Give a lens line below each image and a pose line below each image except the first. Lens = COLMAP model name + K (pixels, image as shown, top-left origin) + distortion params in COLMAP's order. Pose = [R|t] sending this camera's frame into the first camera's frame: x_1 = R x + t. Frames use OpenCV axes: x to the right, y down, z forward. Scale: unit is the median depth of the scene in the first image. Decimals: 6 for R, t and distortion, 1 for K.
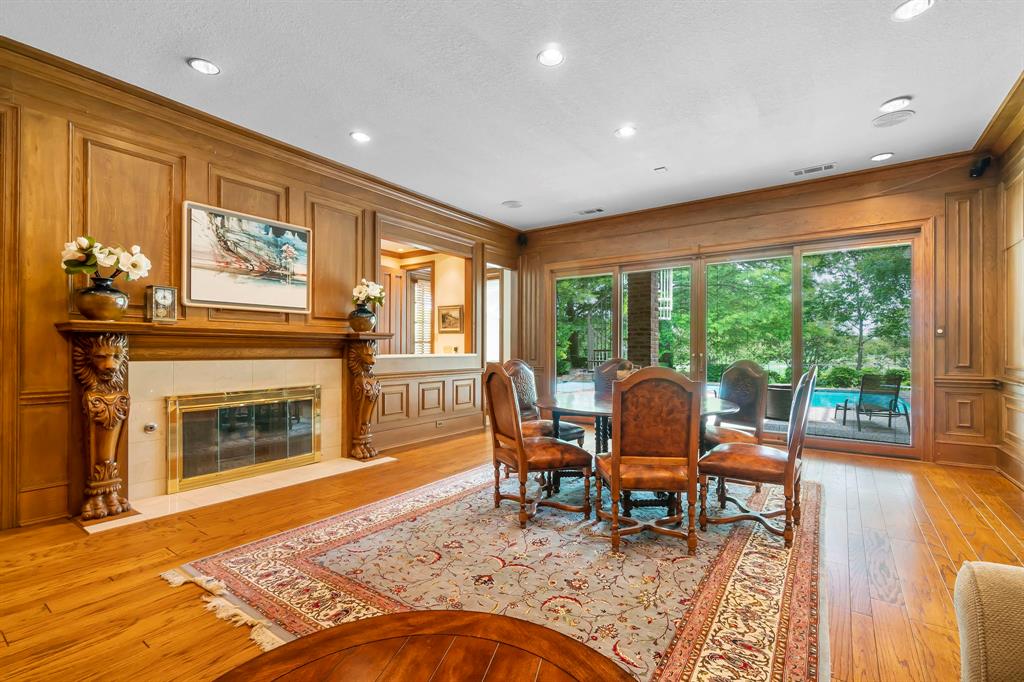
lens RADIAL K [[457.8, 0, 512.0], [0, 457.8, 341.0], [0, 0, 1]] dist [0.002573, 0.000639]
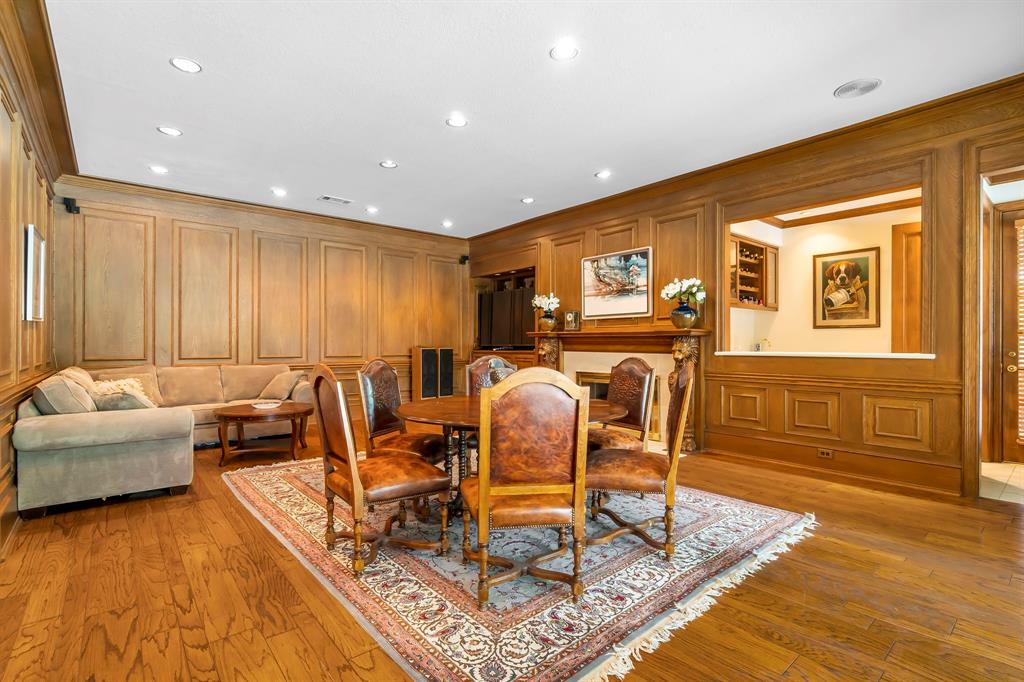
lens RADIAL K [[479.6, 0, 512.0], [0, 479.6, 341.0], [0, 0, 1]] dist [-0.000235, -0.000066]
pose [[-0.251533, -0.007713, -0.967818, 0.966827], [0.016315, 0.999792, -0.012208, 0.016976], [0.967711, -0.018861, -0.251355, 1.059761]]
